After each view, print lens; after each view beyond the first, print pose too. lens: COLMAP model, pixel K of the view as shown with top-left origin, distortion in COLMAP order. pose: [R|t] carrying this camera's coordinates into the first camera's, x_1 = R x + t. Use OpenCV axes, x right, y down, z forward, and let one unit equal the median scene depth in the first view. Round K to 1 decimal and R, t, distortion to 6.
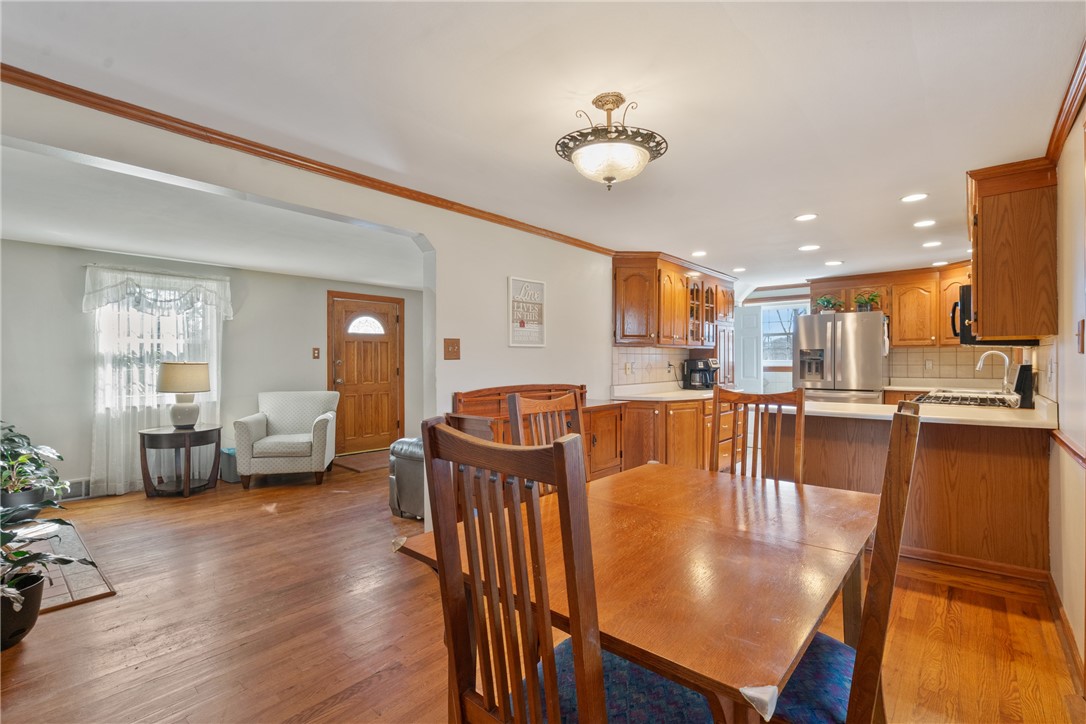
lens RADIAL K [[493.2, 0, 541.7], [0, 493.2, 363.6], [0, 0, 1]] dist [-0.007649, 0.000181]
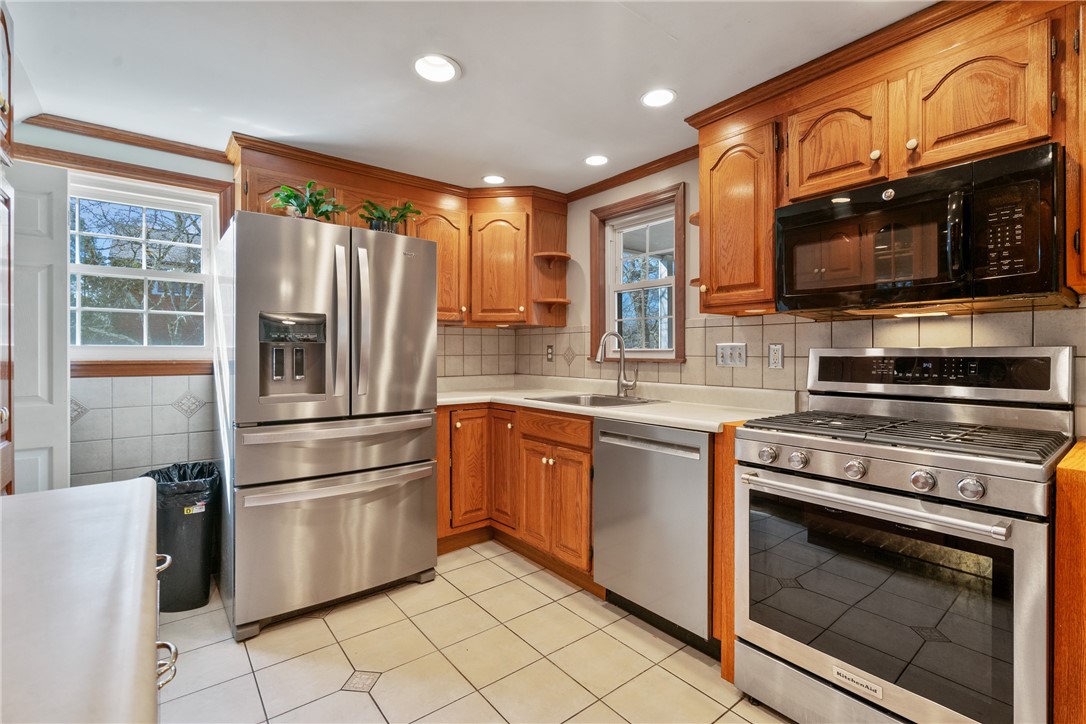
lens RADIAL K [[493.2, 0, 545.1], [0, 493.2, 355.3], [0, 0, 1]] dist [-0.007649, 0.000181]
pose [[0.184049, 0.001879, 0.982915, 0.288350], [0.006879, 0.999971, -0.003200, 0.006351], [-0.982893, 0.007351, 0.184031, 0.957918]]
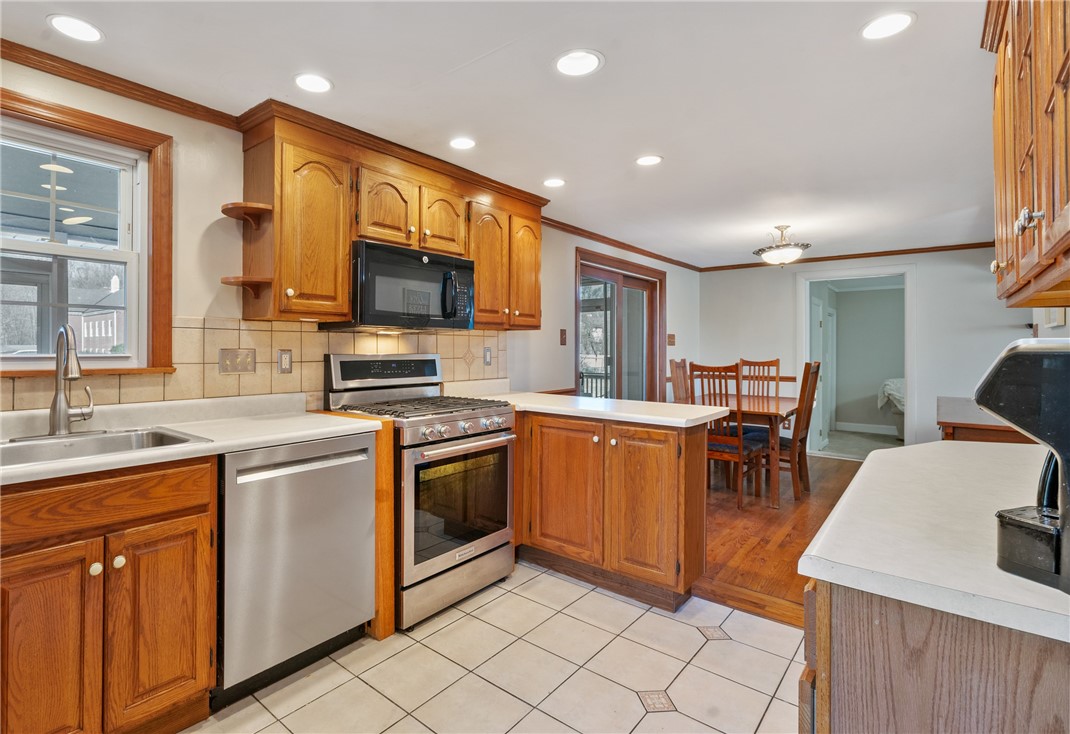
lens RADIAL K [[519.3, 0, 497.2], [0, 519.3, 348.8], [0, 0, 1]] dist [0.000474, 0.000321]
pose [[-0.999883, 0.000379, -0.015322, 0.597502], [0.000246, 0.999963, 0.008623, -0.010626], [0.015325, 0.008619, -0.999845, 1.369322]]
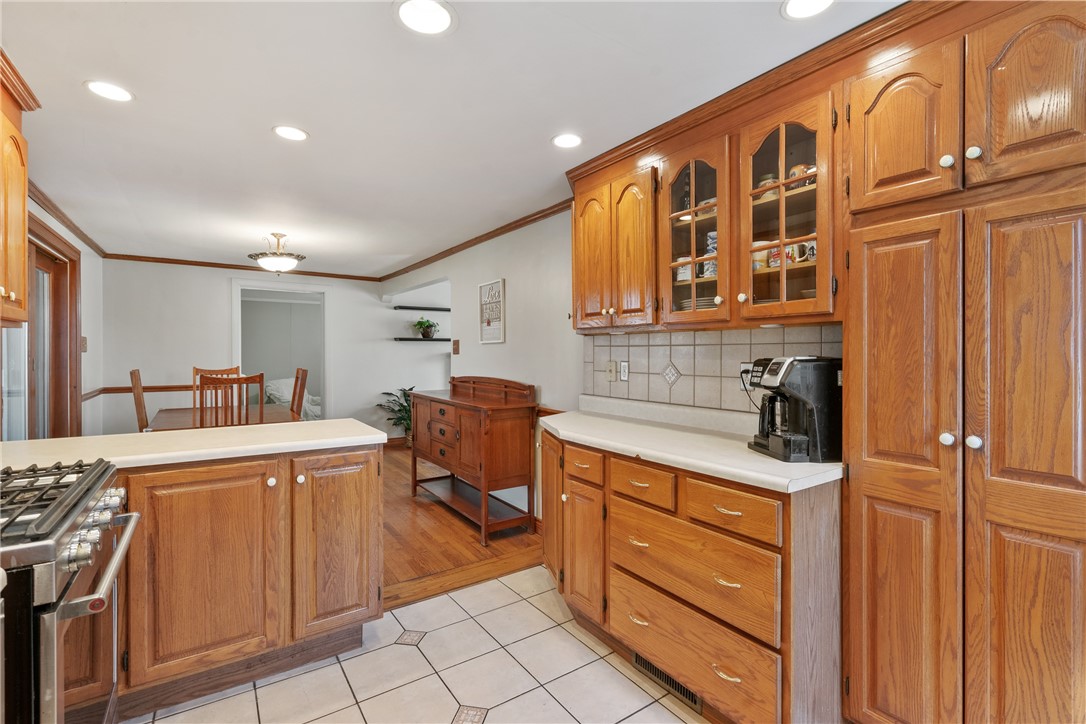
lens RADIAL K [[493.2, 0, 539.3], [0, 493.2, 355.1], [0, 0, 1]] dist [-0.007649, 0.000181]
pose [[-0.253702, 0.009997, -0.967231, 0.814213], [-0.003147, 0.999933, 0.011160, -0.016311], [0.967277, 0.005876, -0.253653, 1.117909]]
